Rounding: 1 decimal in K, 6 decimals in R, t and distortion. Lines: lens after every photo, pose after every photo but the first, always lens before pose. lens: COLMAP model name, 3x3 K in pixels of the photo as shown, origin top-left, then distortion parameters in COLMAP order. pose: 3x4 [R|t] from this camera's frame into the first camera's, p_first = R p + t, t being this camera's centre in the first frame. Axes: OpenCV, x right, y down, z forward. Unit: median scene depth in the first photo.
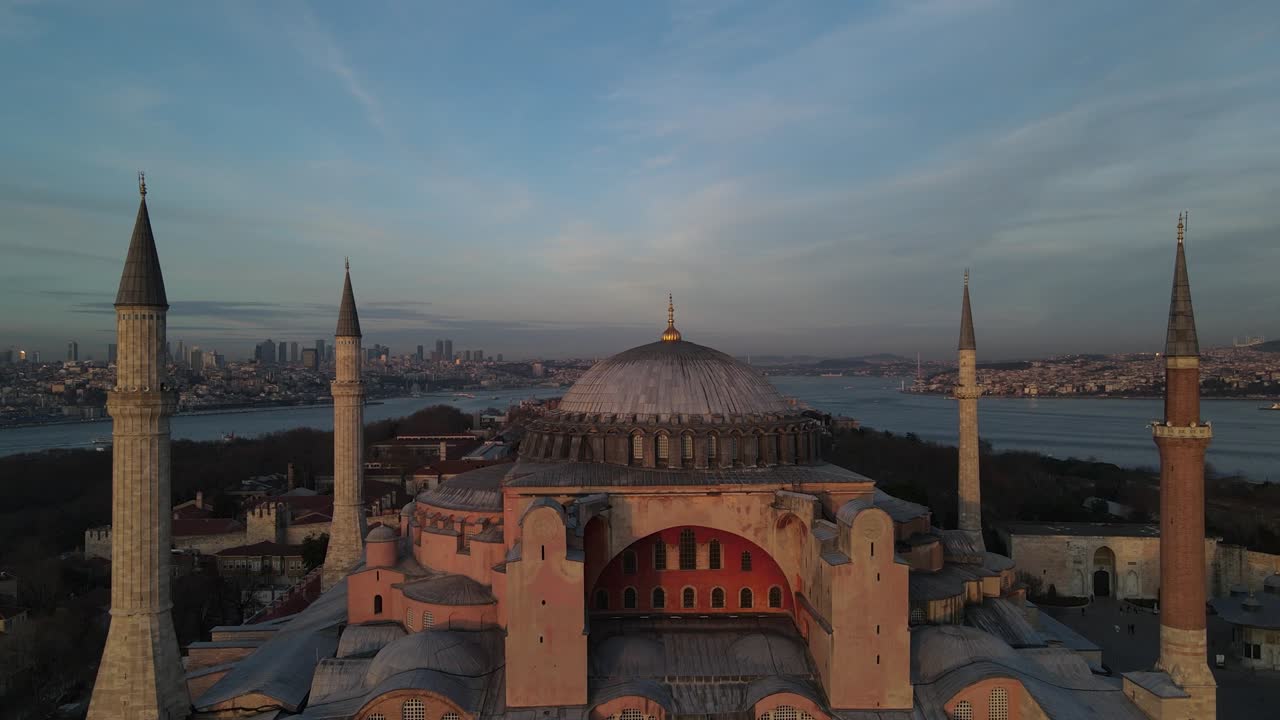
lens RADIAL K [[940.1, 0, 640.3], [0, 940.1, 361.9], [0, 0, 1]] dist [0.034735, 0.000033]
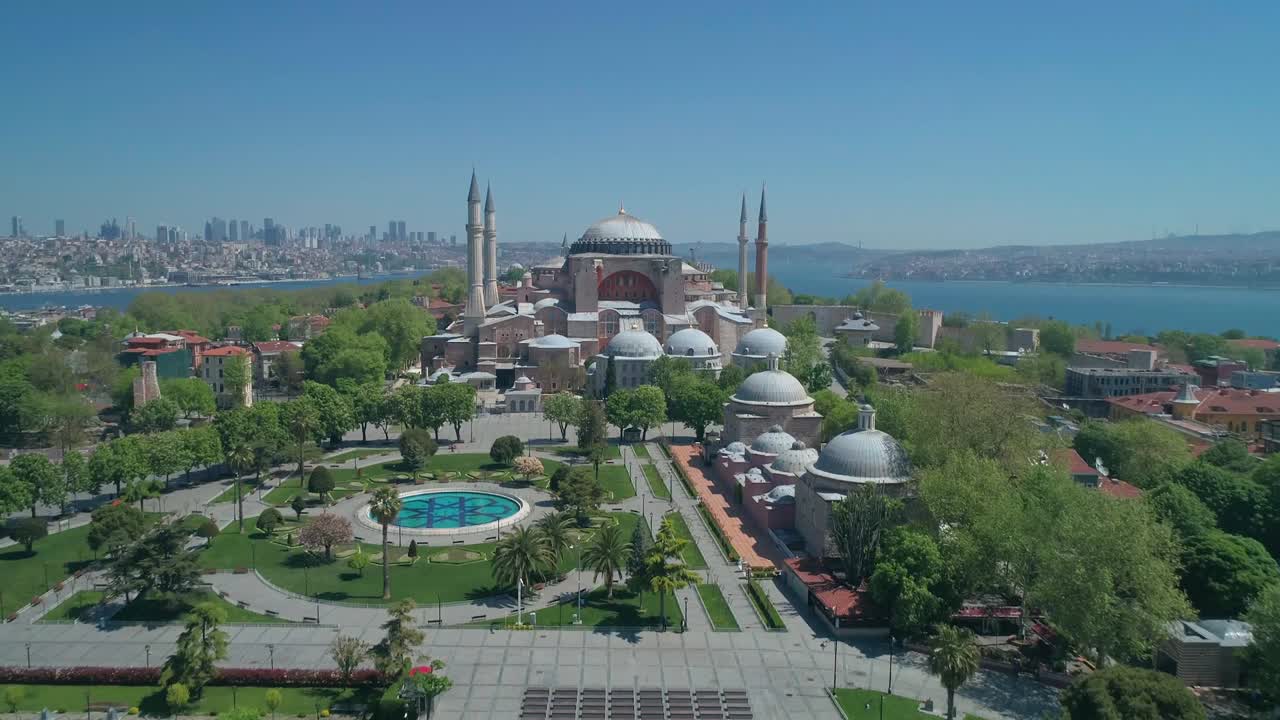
lens RADIAL K [[940.1, 0, 640.7], [0, 940.1, 360.4], [0, 0, 1]] dist [0.034735, 0.000033]
pose [[0.998744, 0.001215, 0.050091, -0.032914], [-0.007266, 0.992649, 0.120807, 0.046679], [-0.049576, -0.121020, 0.991411, -1.214360]]
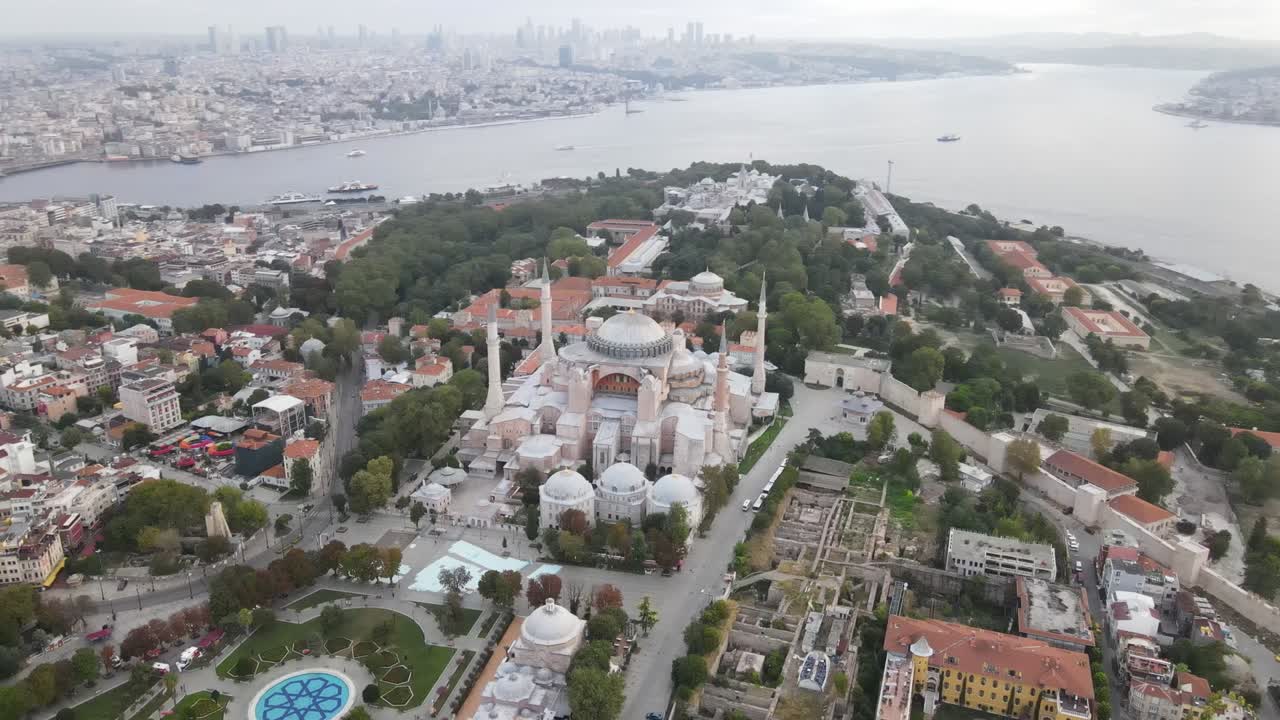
lens RADIAL K [[940.1, 0, 640.8], [0, 940.1, 359.6], [0, 0, 1]] dist [0.034735, 0.000033]
pose [[0.965469, 0.090129, -0.244432, 0.582931], [-0.005993, 0.945684, 0.325032, -0.617075], [0.260450, -0.312344, 0.913568, -1.362041]]
